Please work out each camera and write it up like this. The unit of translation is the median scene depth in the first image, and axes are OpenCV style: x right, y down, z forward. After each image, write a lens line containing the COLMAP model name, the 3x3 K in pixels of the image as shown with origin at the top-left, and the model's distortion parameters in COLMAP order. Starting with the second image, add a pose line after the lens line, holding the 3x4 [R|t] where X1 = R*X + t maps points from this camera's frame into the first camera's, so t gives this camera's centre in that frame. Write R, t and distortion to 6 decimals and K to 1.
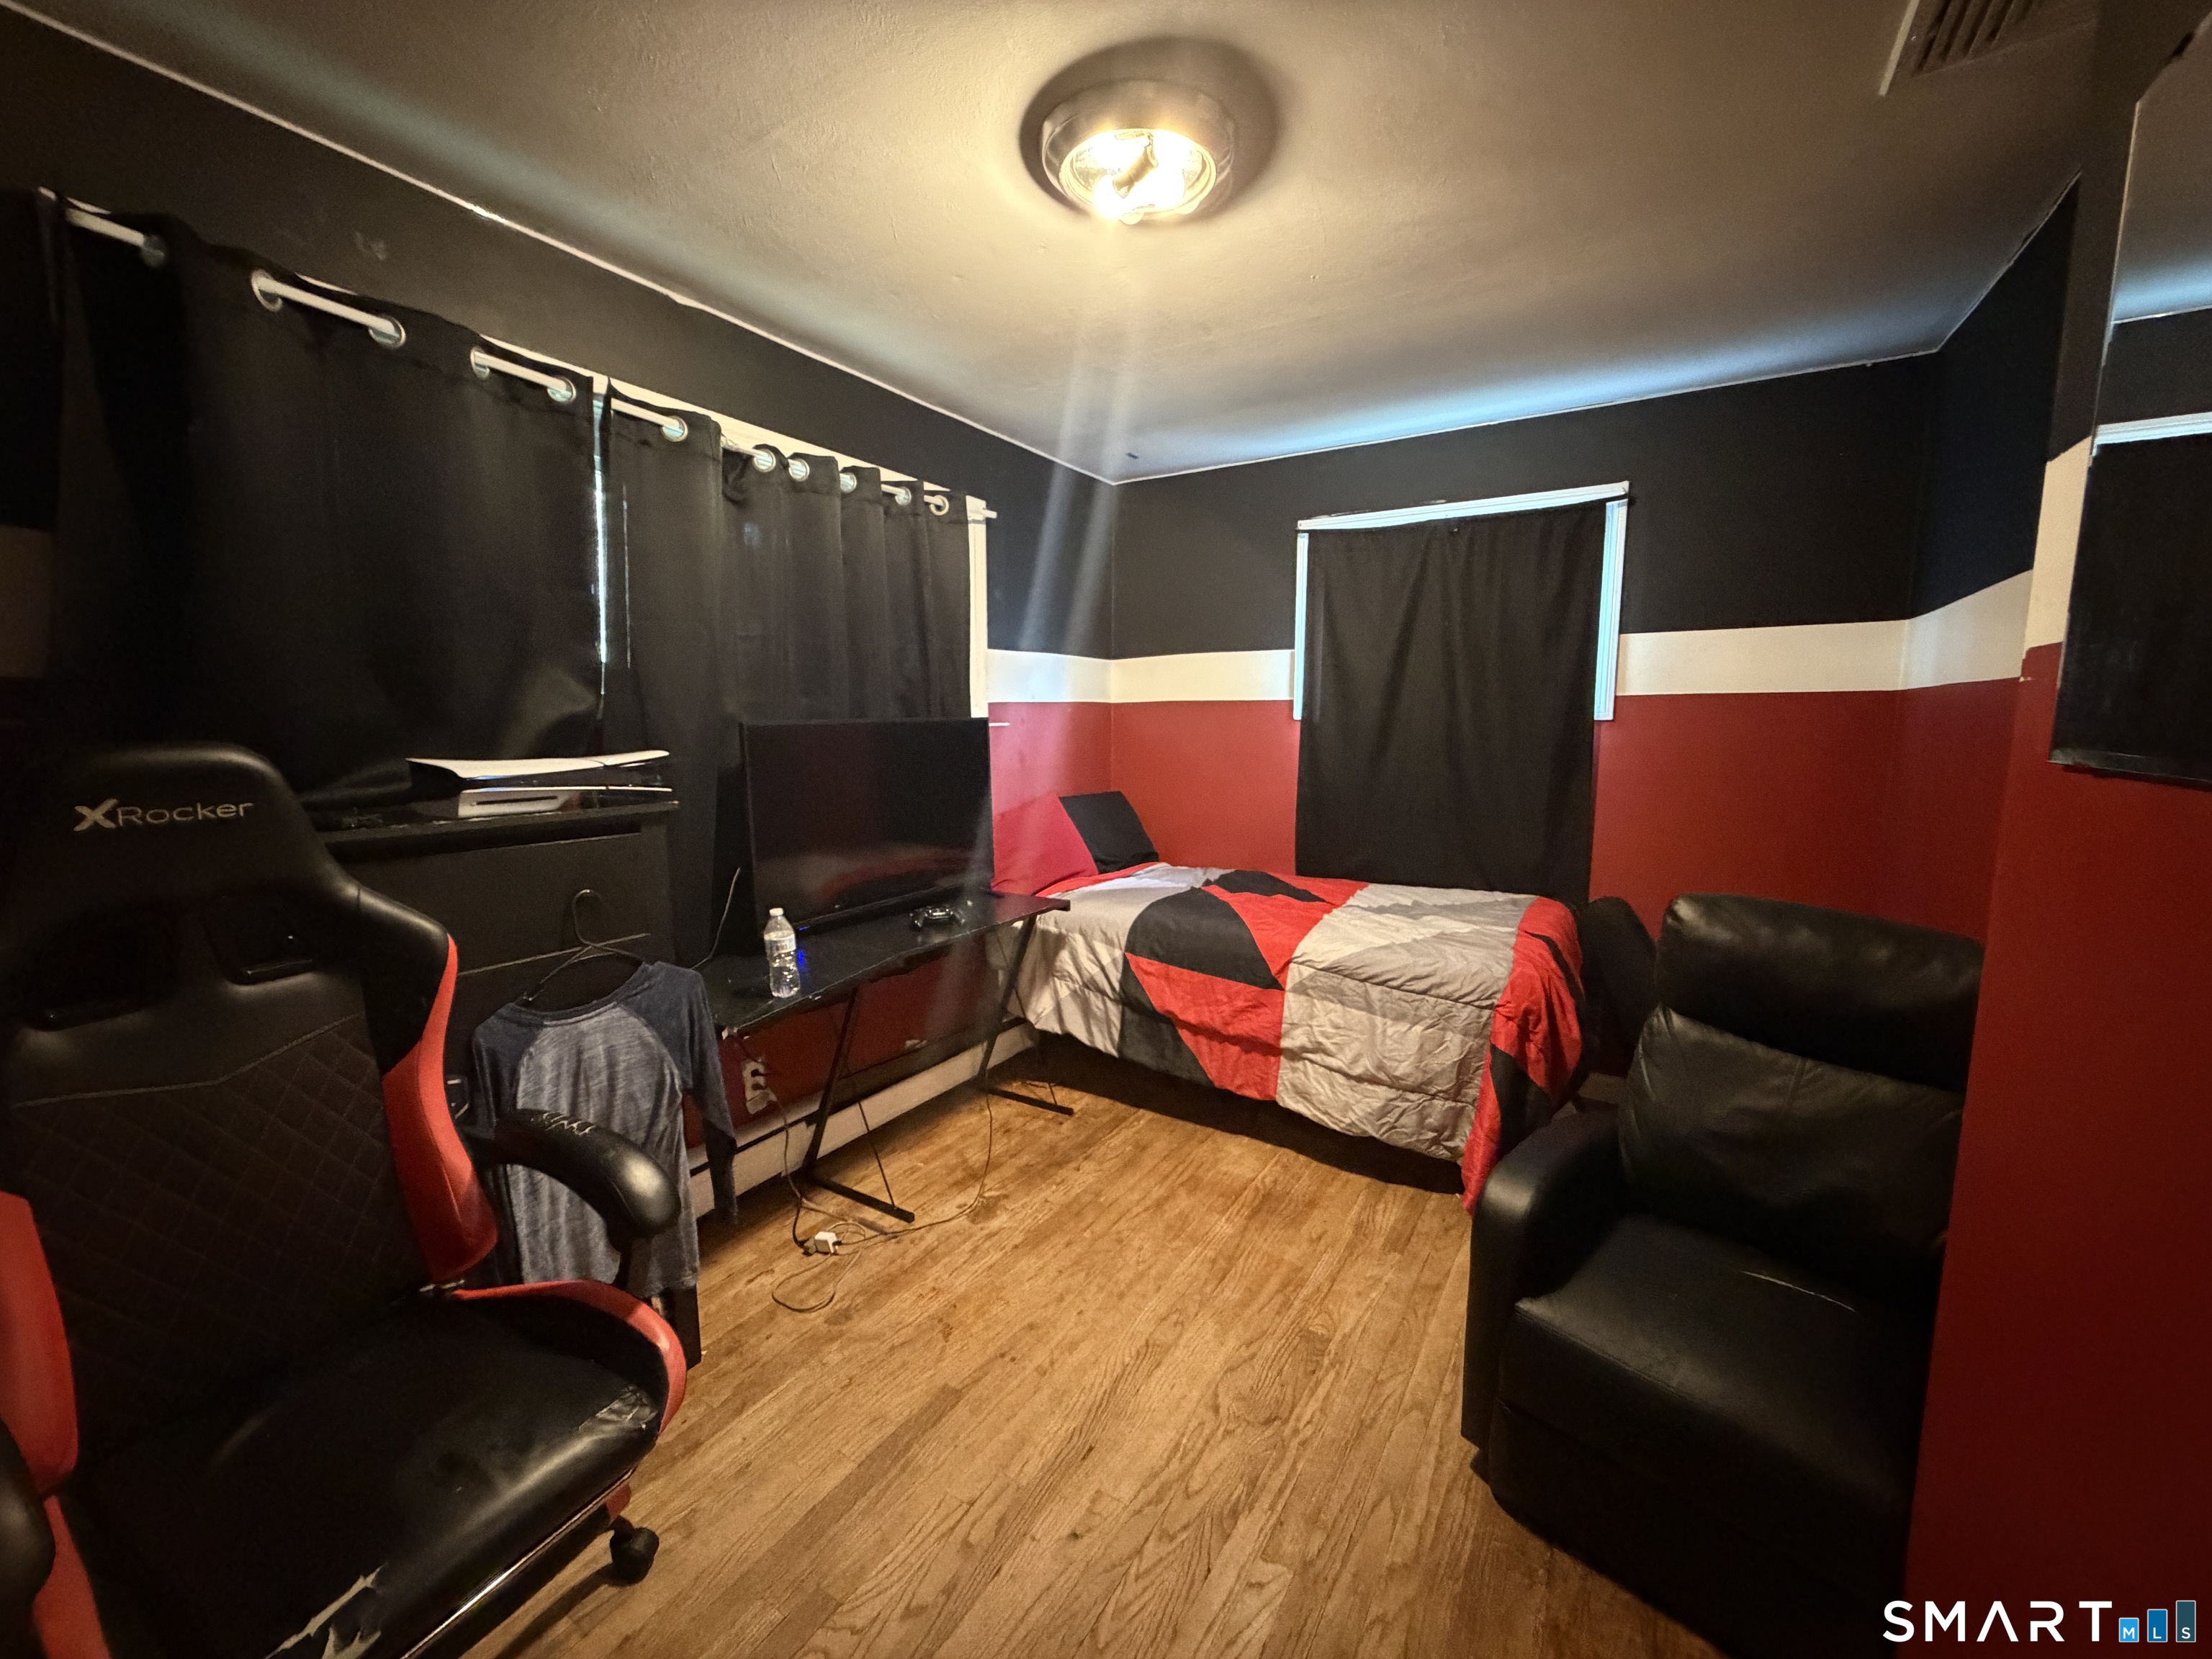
lens RADIAL K [[881.1, 0, 1095.4], [0, 881.1, 829.2], [0, 0, 1]] dist [-0.000737, -0.000170]
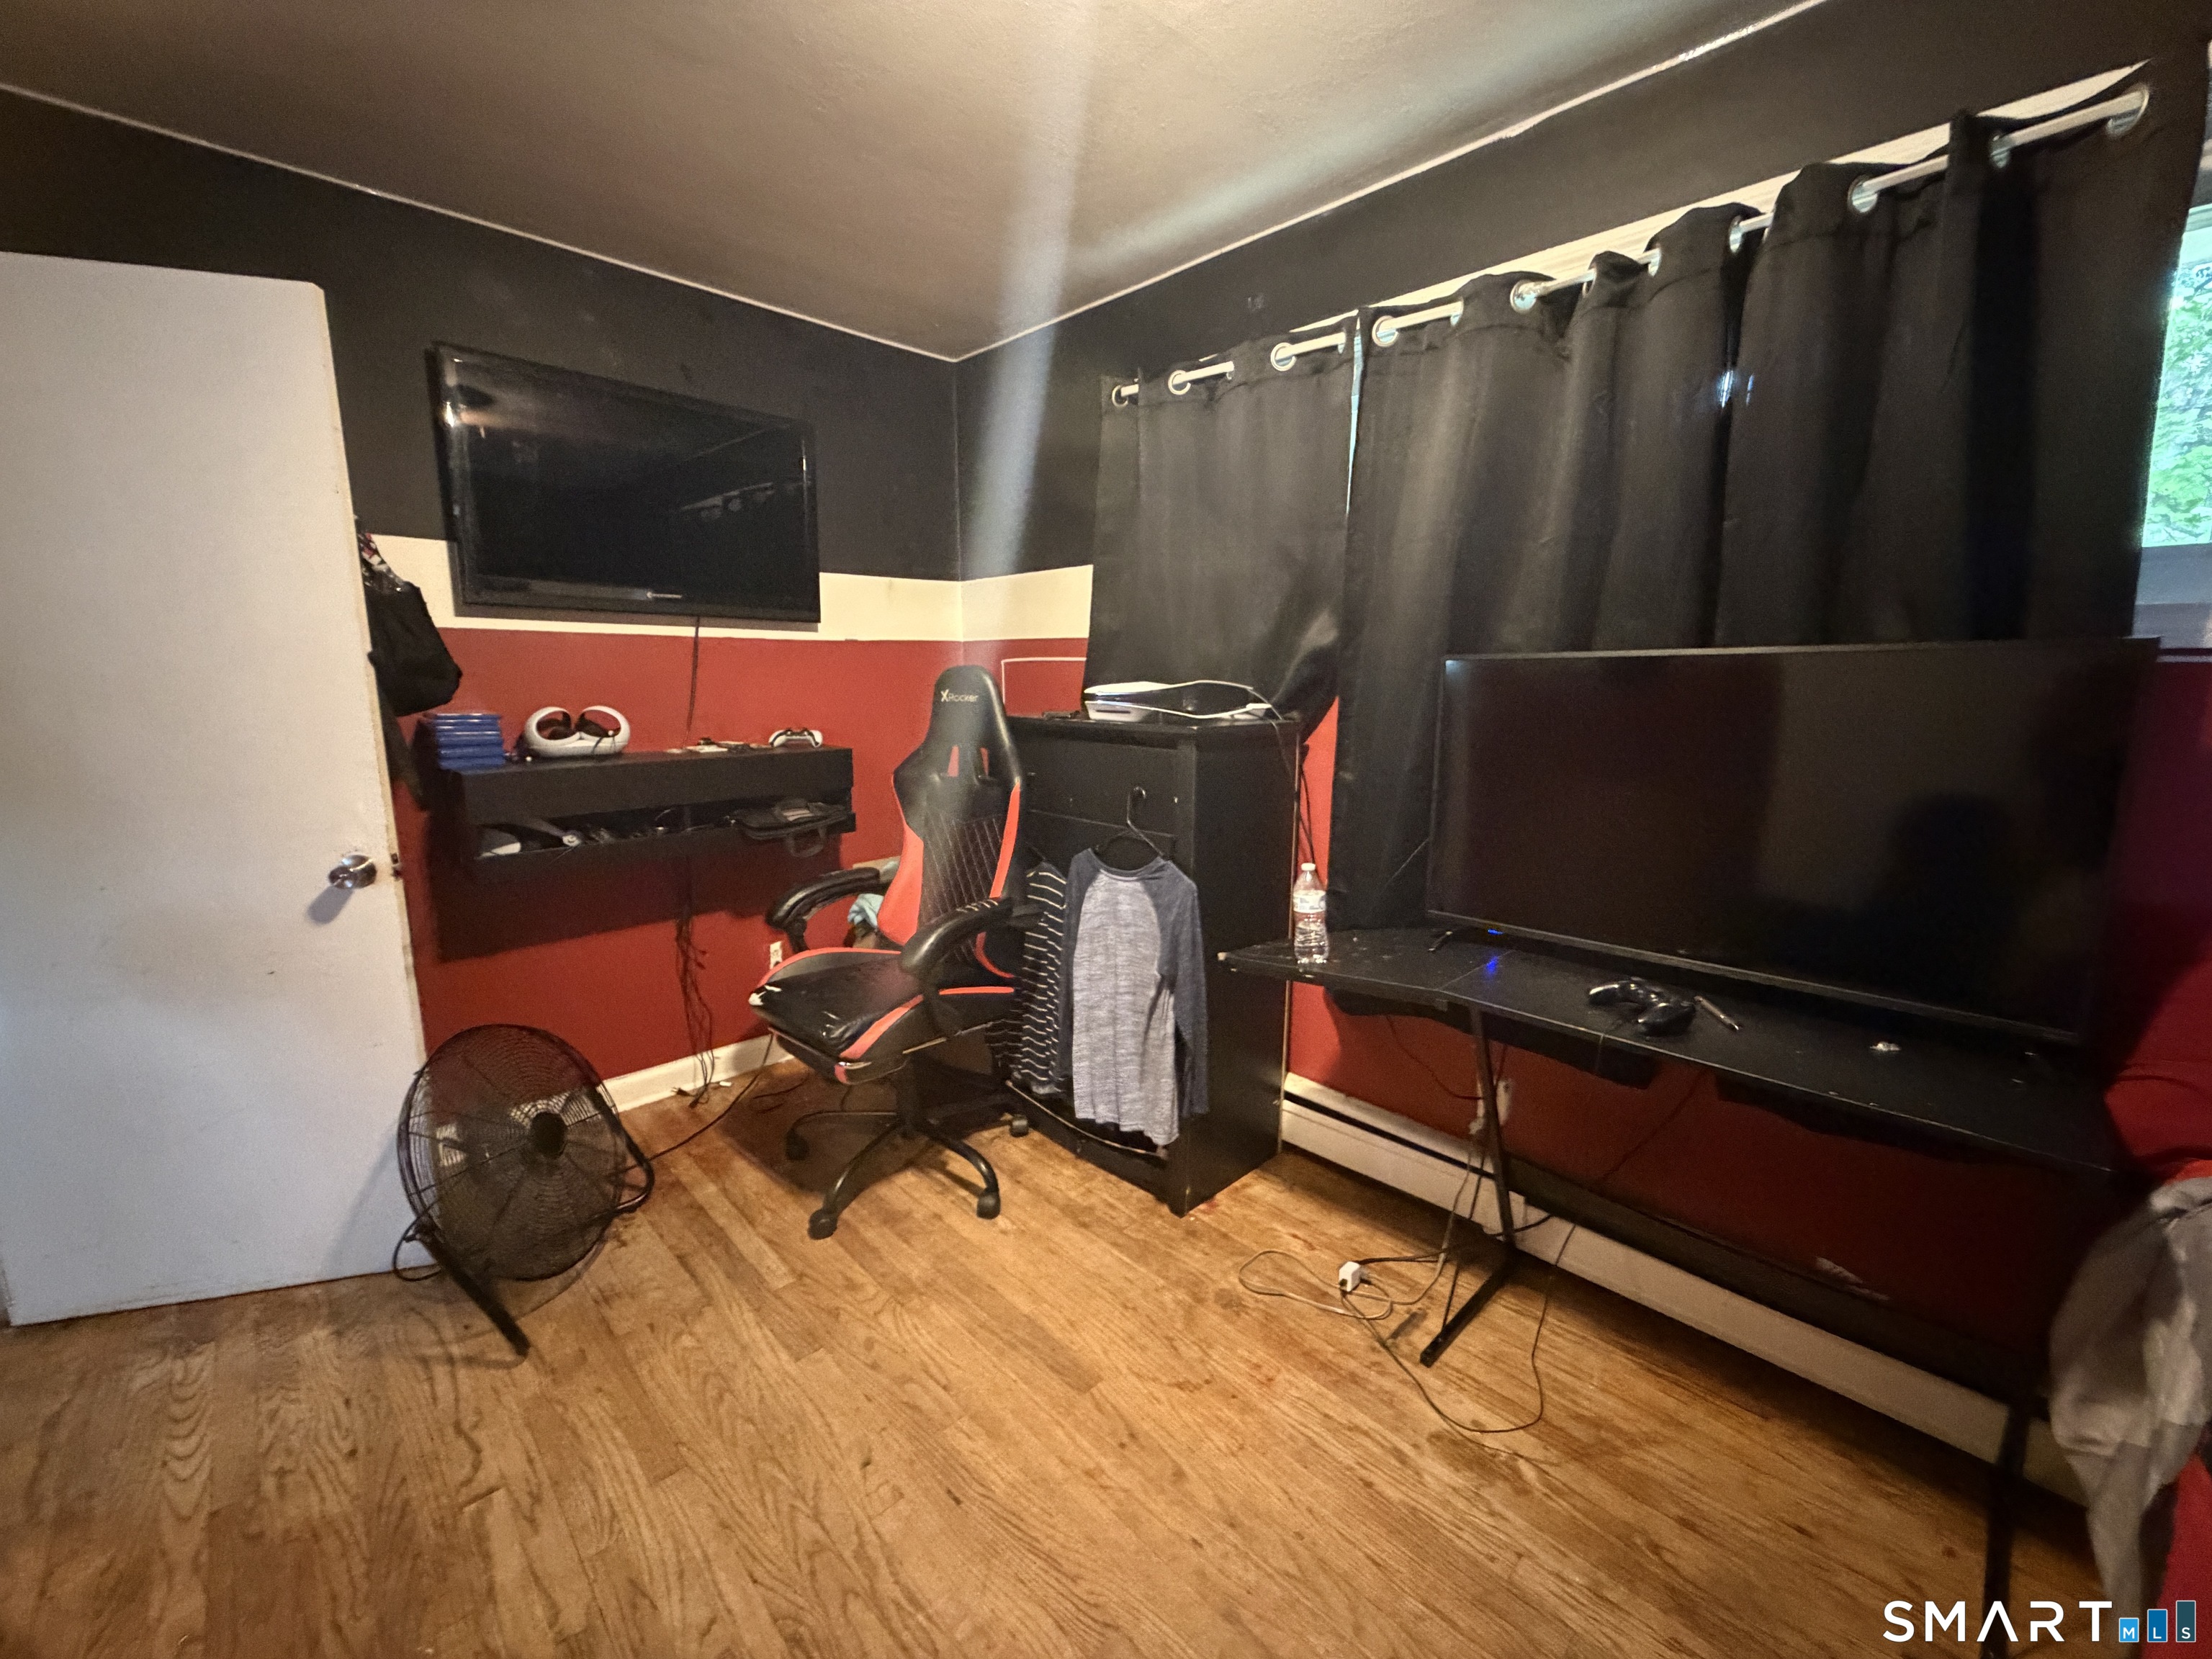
lens RADIAL K [[881.1, 0, 1097.3], [0, 881.1, 824.1], [0, 0, 1]] dist [-0.000737, -0.000170]
pose [[-0.246240, 0.168085, -0.954523, 0.663093], [-0.122435, 0.971563, 0.202670, -0.127668], [0.961444, 0.166773, -0.218658, 1.196021]]
